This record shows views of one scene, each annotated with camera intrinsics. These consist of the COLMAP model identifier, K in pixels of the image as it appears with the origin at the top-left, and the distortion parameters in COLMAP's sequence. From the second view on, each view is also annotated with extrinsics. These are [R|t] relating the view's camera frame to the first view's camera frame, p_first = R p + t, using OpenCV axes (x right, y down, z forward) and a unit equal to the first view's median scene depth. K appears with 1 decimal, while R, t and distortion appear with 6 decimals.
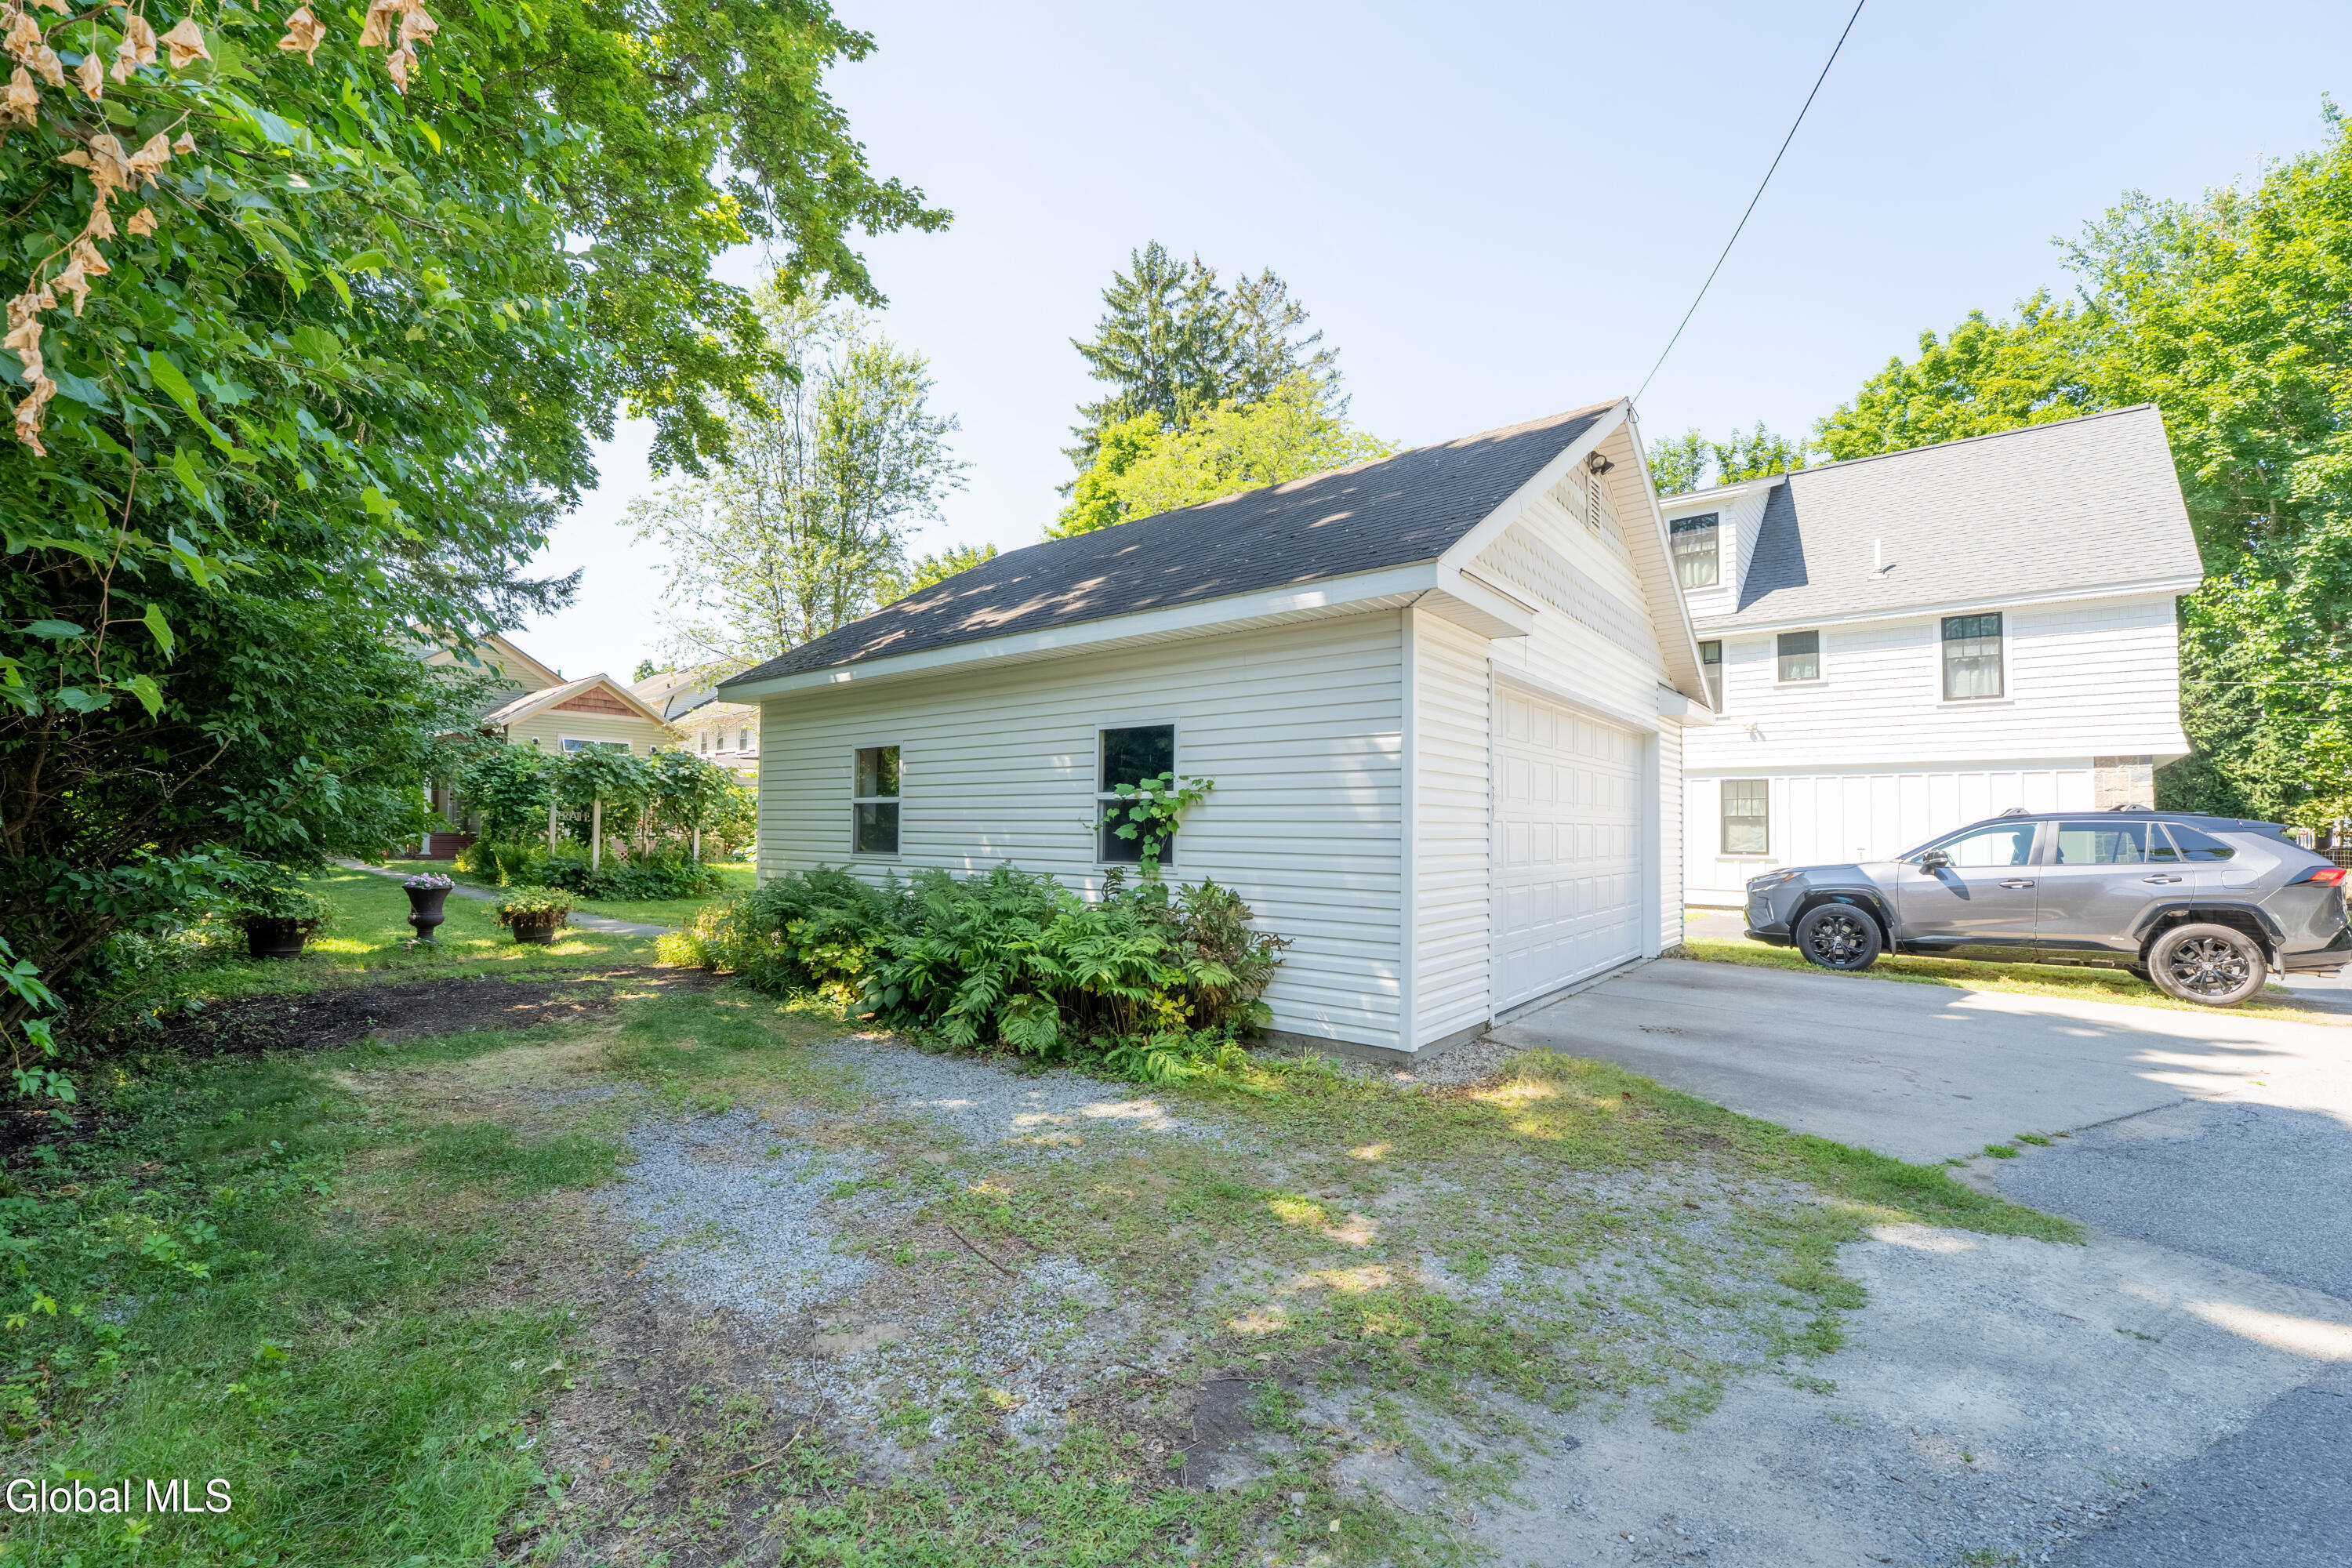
lens RADIAL K [[992.1, 0, 1180.0], [0, 992.1, 809.9], [0, 0, 1]] dist [-0.027468, -0.000182]
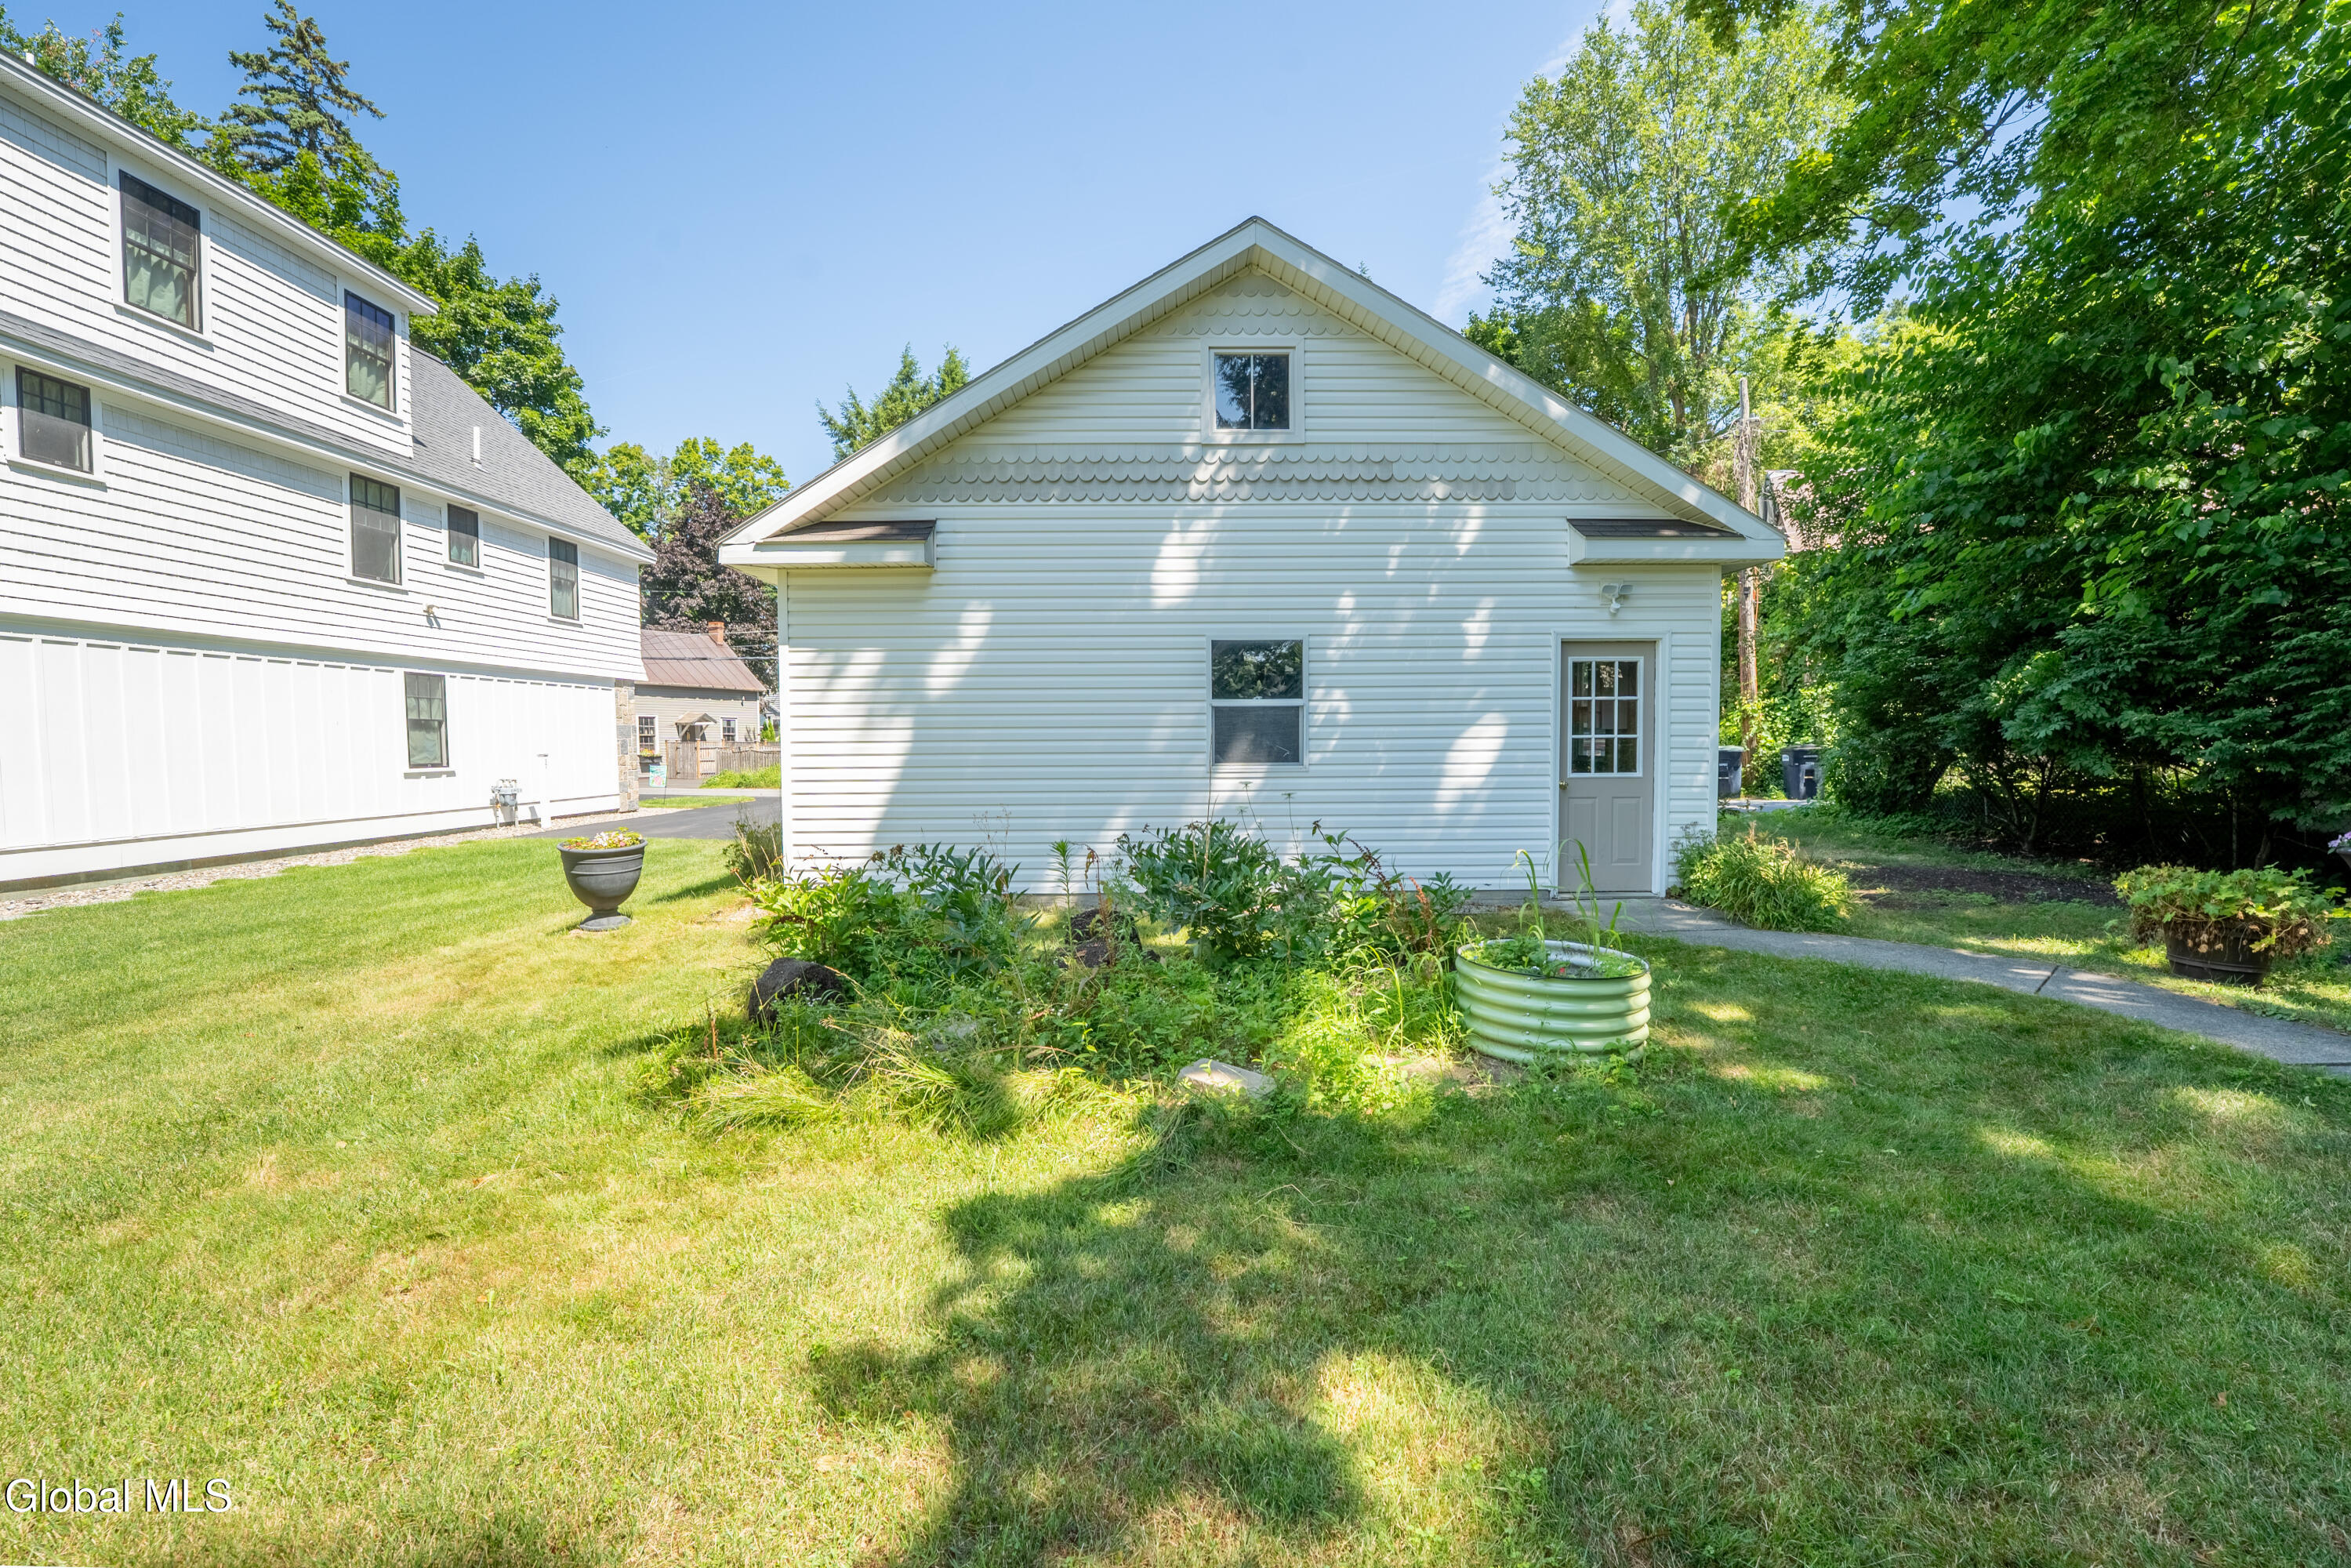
lens RADIAL K [[960.1, 0, 1171.0], [0, 960.1, 782.5], [0, 0, 1]] dist [-0.021870, 0.000385]
pose [[-0.603291, -0.035689, 0.796722, -0.416446], [-0.011051, 0.999276, 0.036394, 0.023436], [-0.797444, 0.013151, -0.603249, 1.001014]]
